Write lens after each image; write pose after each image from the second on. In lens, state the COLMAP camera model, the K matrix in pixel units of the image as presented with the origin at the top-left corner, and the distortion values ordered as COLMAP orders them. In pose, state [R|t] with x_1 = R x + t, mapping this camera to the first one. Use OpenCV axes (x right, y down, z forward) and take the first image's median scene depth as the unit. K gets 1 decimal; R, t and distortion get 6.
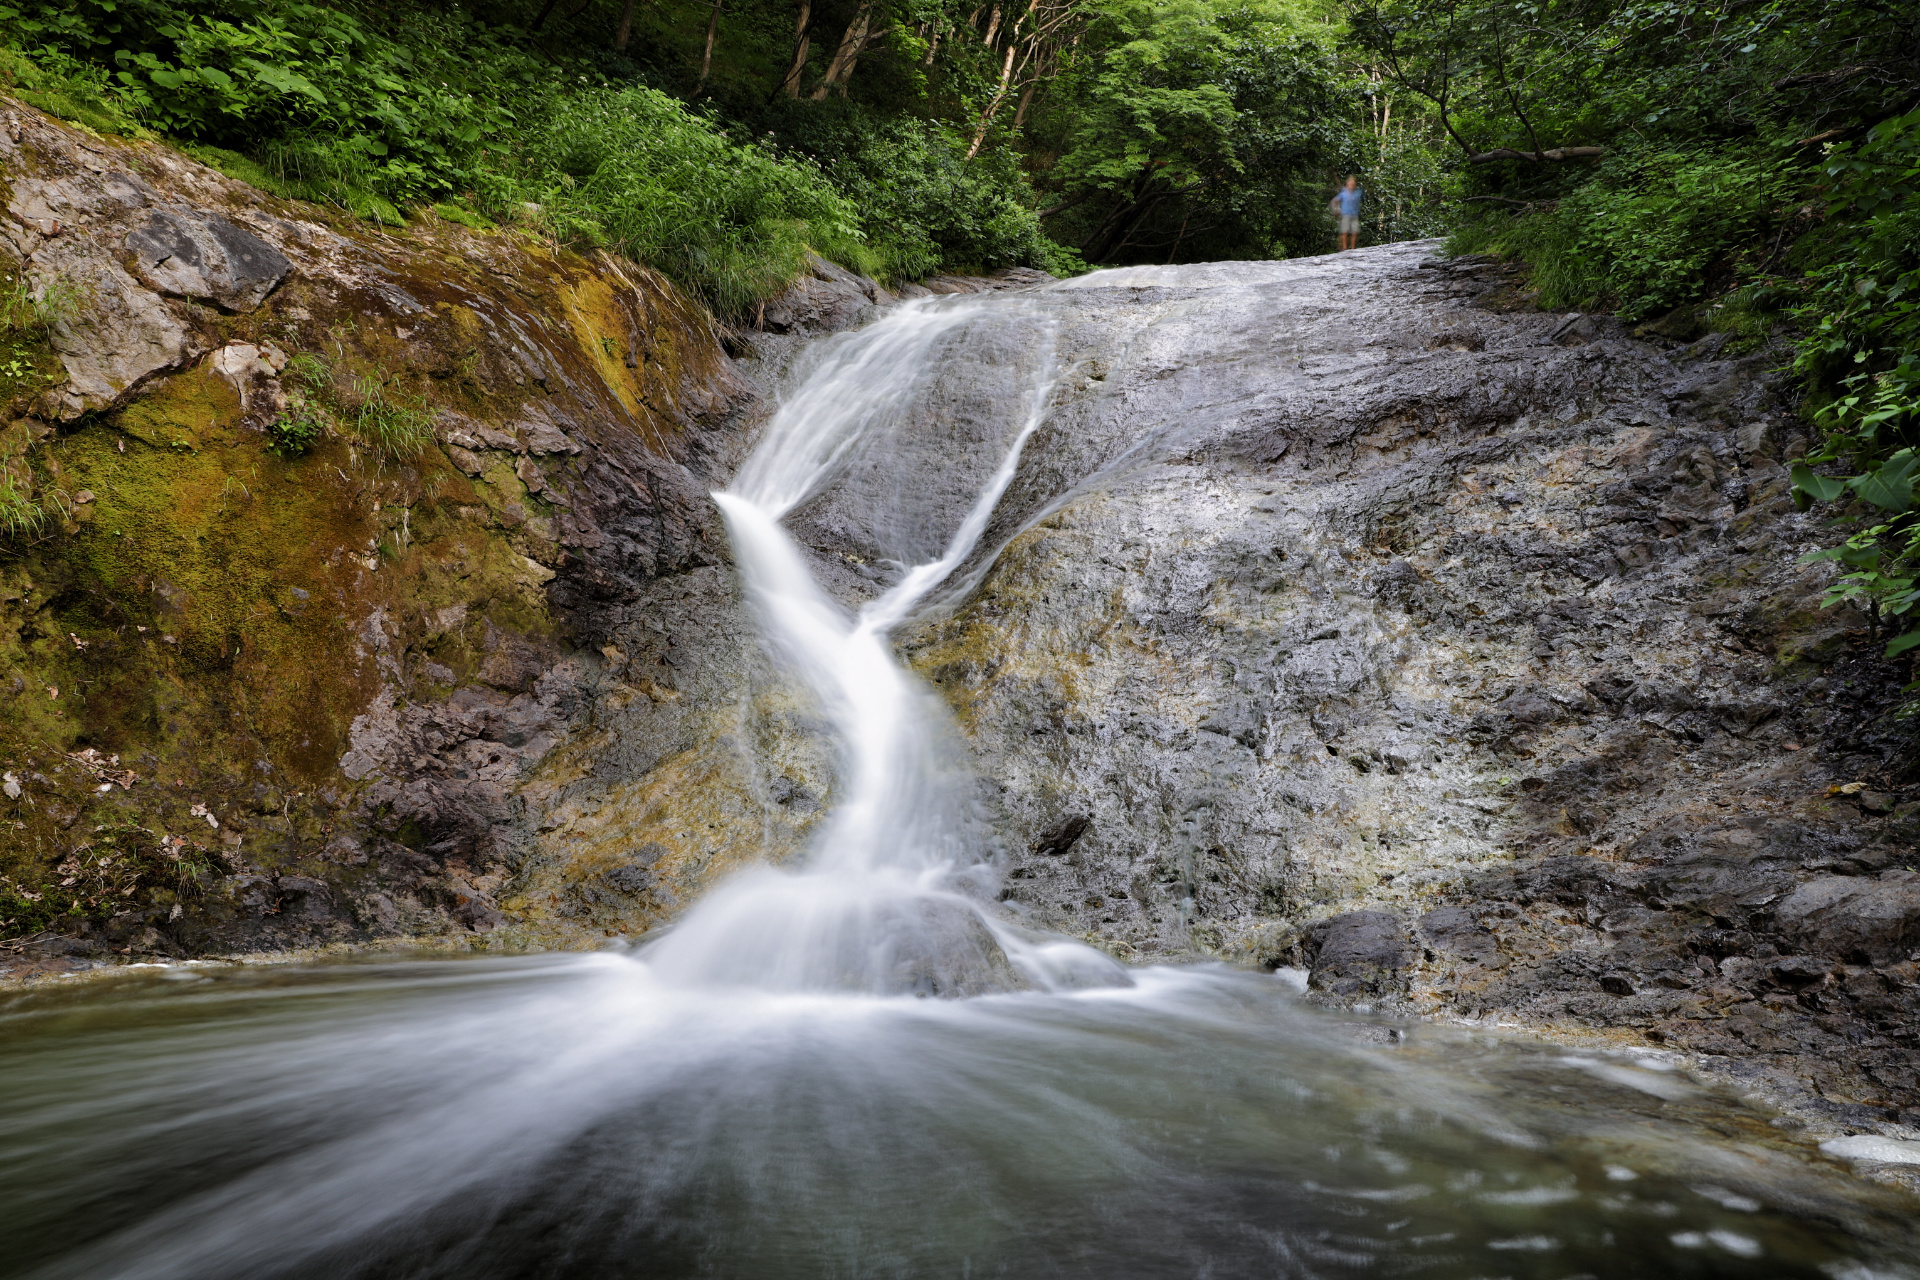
lens RADIAL K [[1667.4, 0, 962.3], [0, 1667.4, 649.9], [0, 0, 1]] dist [0.015639, 0.012467]
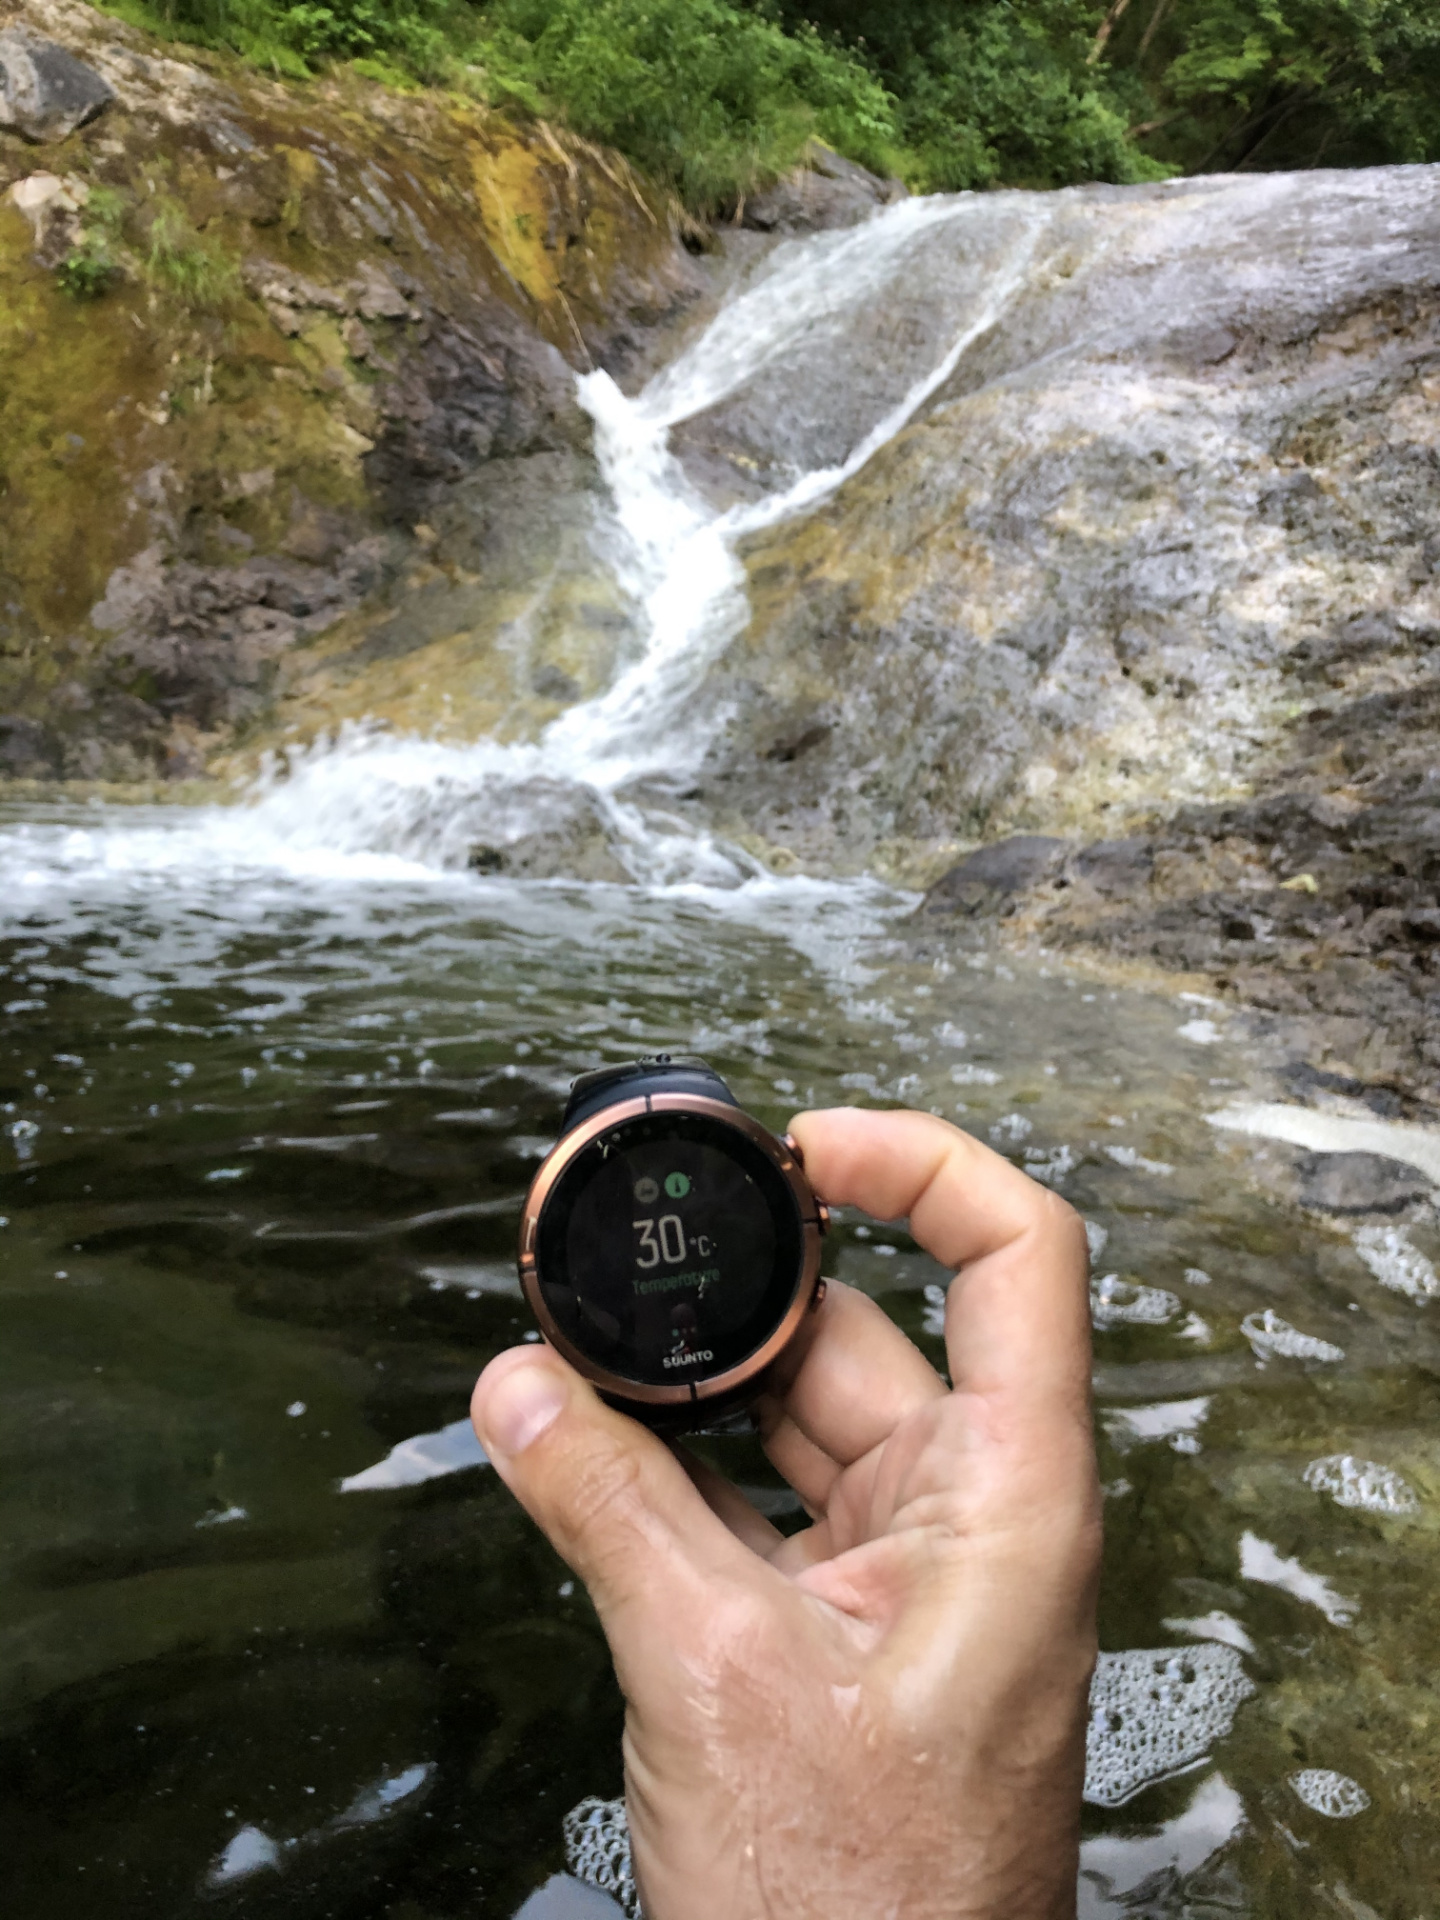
lens RADIAL K [[1576.6, 0, 721.8], [0, 1576.6, 955.5], [0, 0, 1]] dist [-0.004312, 0.033287]
pose [[0.973392, 0.103544, -0.204416, 0.172142], [-0.058437, 0.974757, 0.215484, 0.034274], [0.221568, -0.197805, 0.954872, 0.112814]]
